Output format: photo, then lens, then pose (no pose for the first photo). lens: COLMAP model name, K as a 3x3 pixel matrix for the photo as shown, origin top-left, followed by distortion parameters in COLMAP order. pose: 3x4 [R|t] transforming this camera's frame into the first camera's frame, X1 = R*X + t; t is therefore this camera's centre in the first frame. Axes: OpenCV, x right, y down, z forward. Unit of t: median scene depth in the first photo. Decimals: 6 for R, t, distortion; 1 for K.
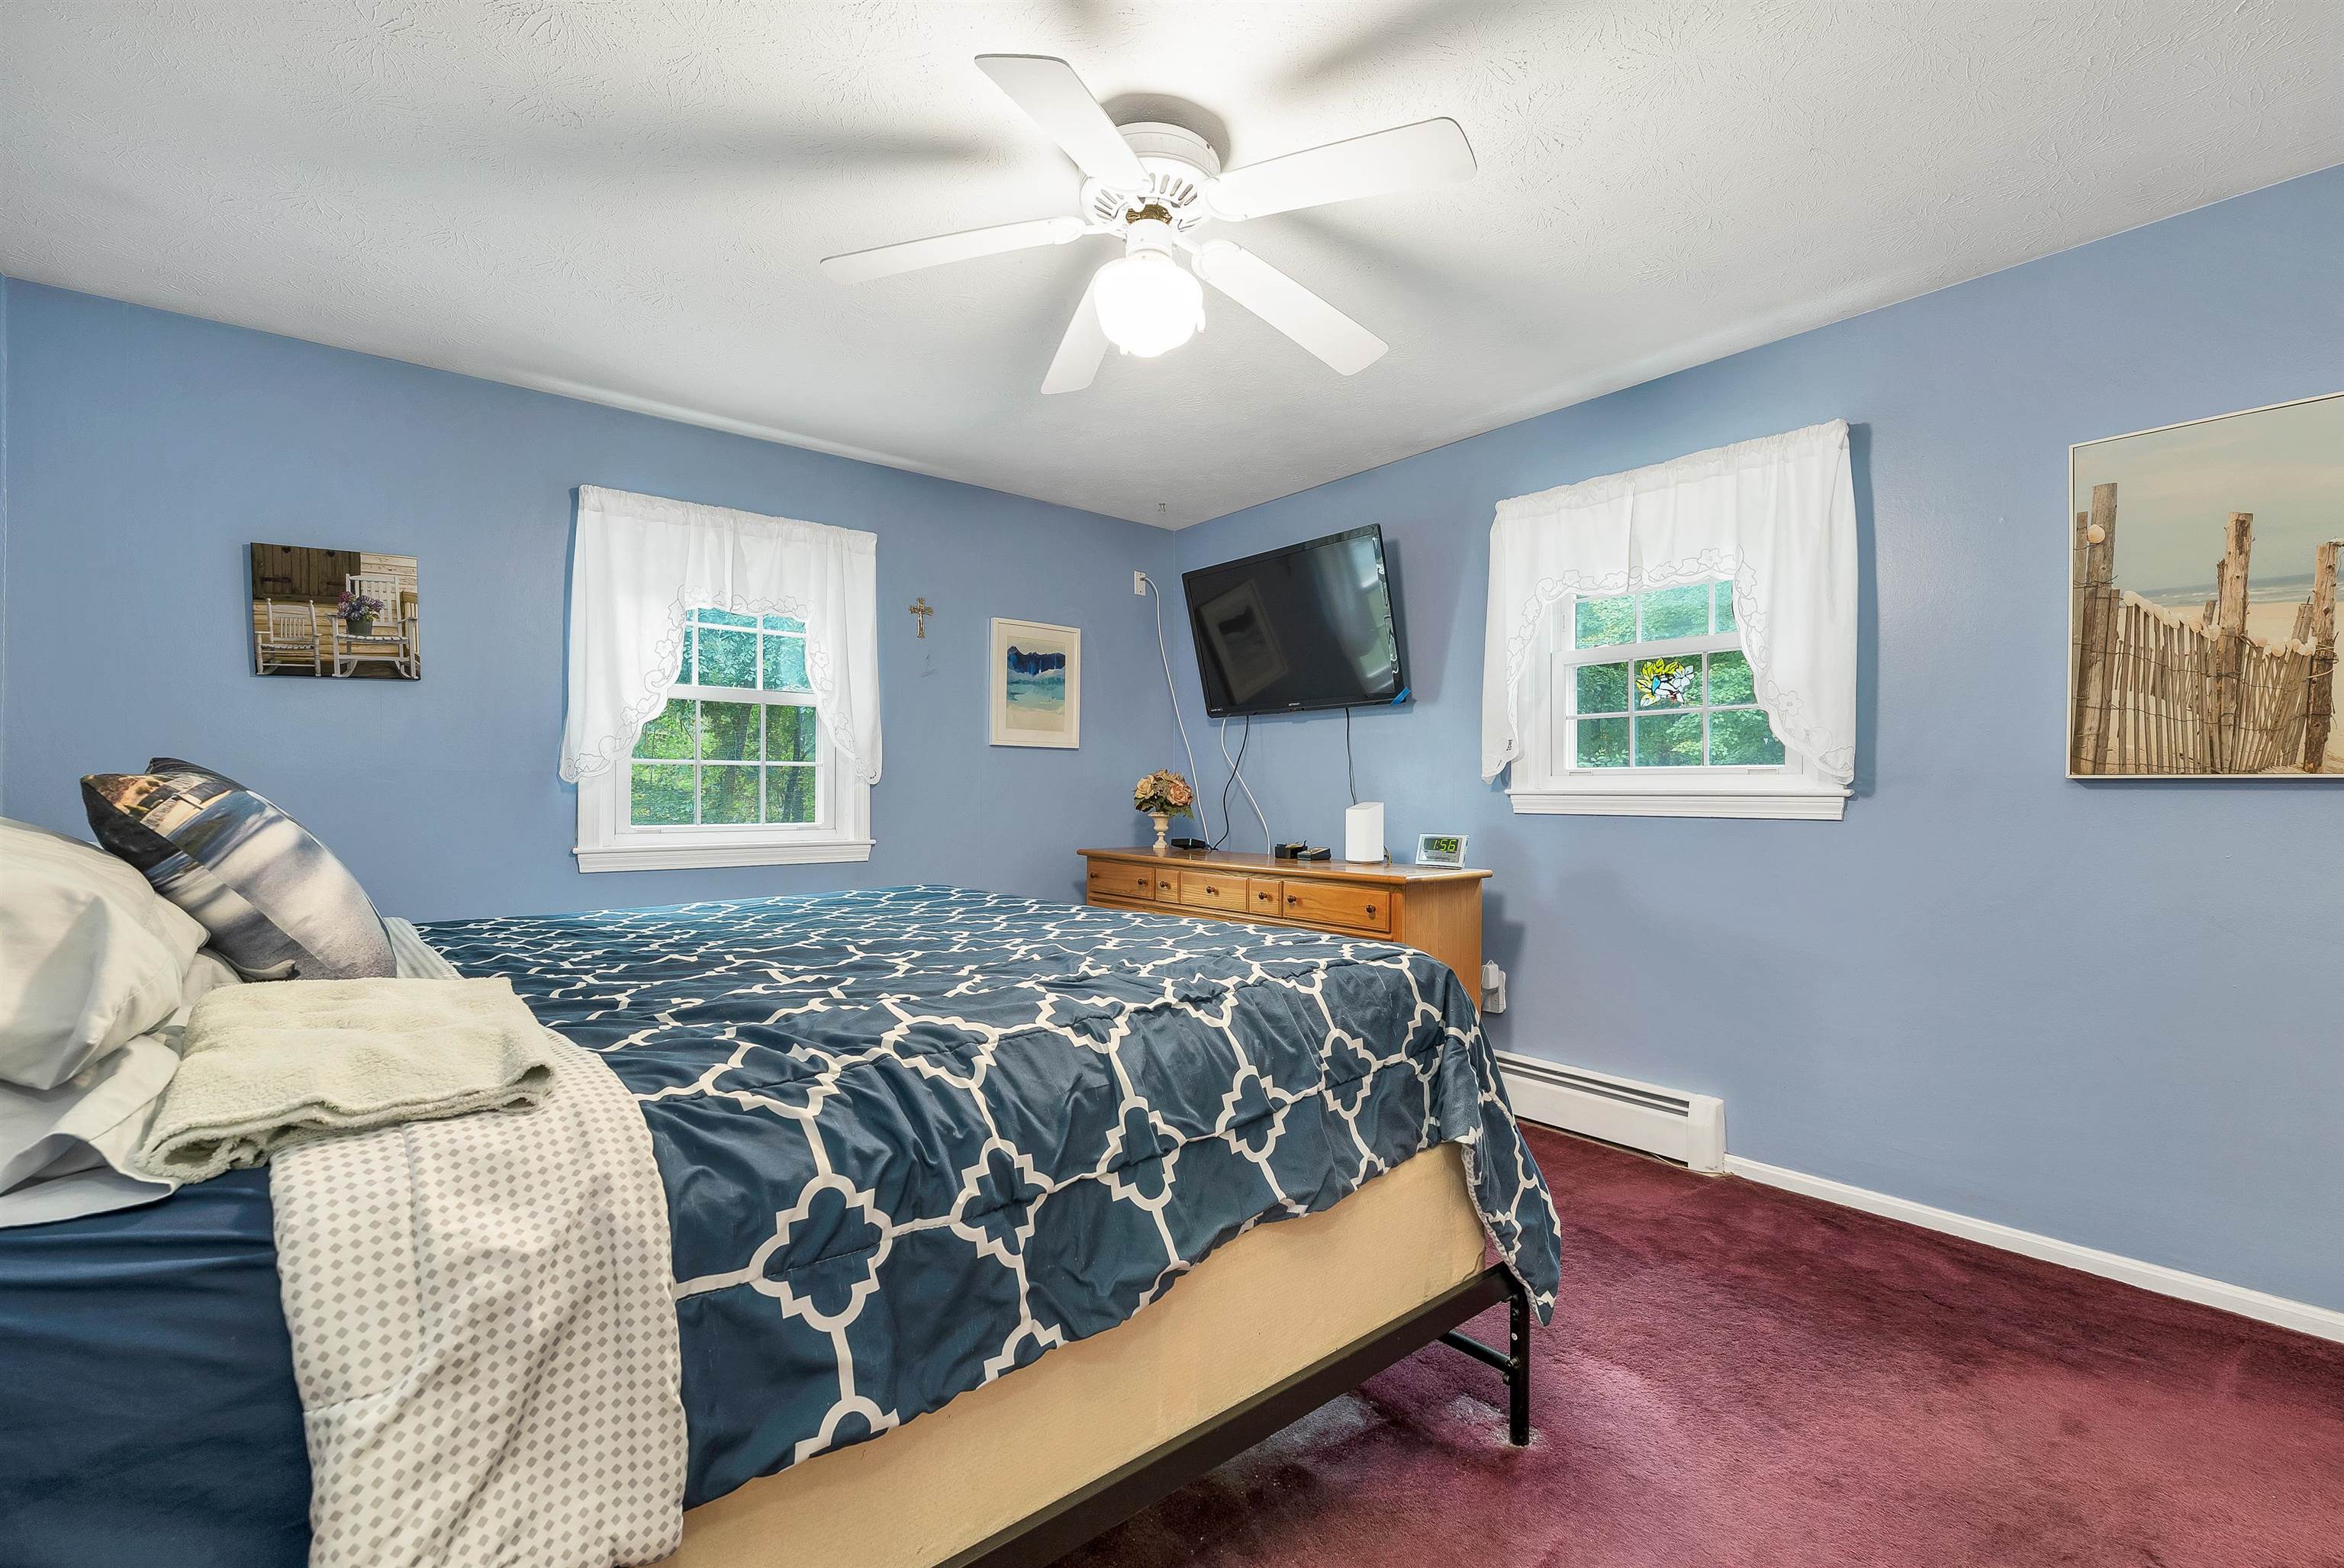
lens RADIAL K [[987.4, 0, 1172.0], [0, 987.4, 784.0], [0, 0, 1]] dist [-0.001318, -0.000087]
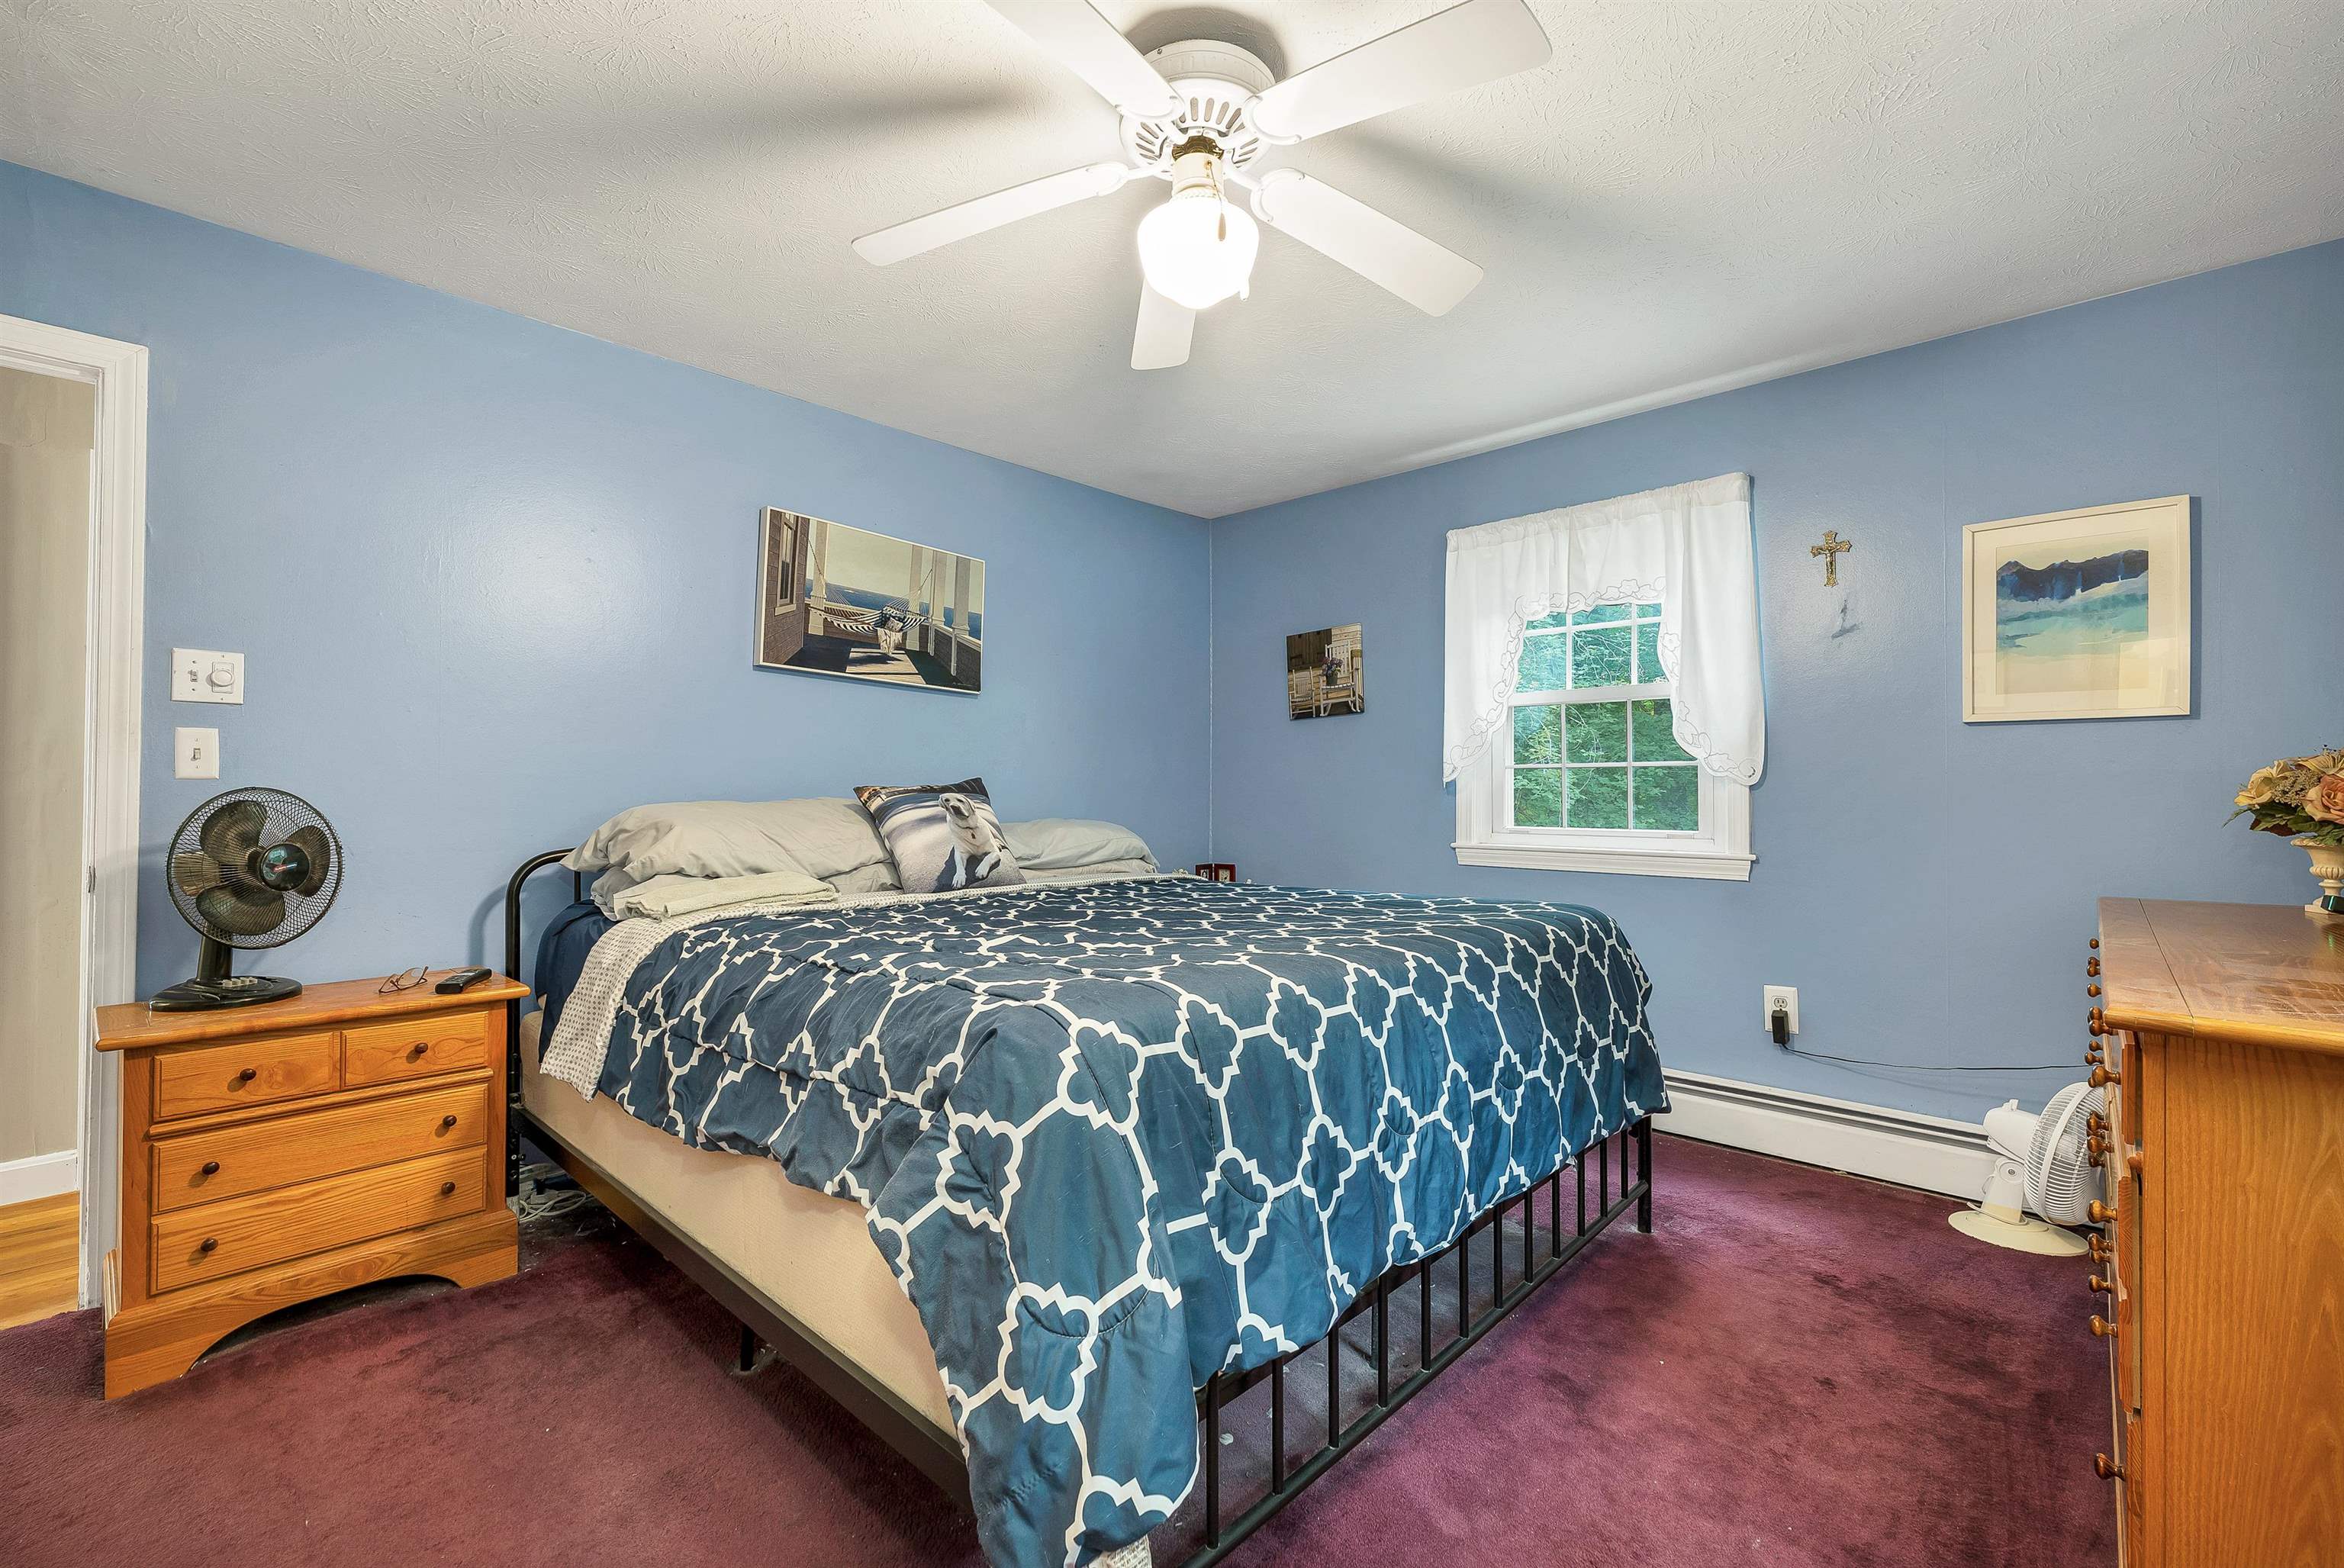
lens RADIAL K [[987.4, 0, 1172.0], [0, 987.4, 784.0], [0, 0, 1]] dist [-0.001318, -0.000087]
pose [[0.112963, -0.007869, -0.993568, 0.519710], [0.005941, 0.999956, -0.007245, 0.001550], [0.993581, -0.005085, 0.113005, 0.539397]]
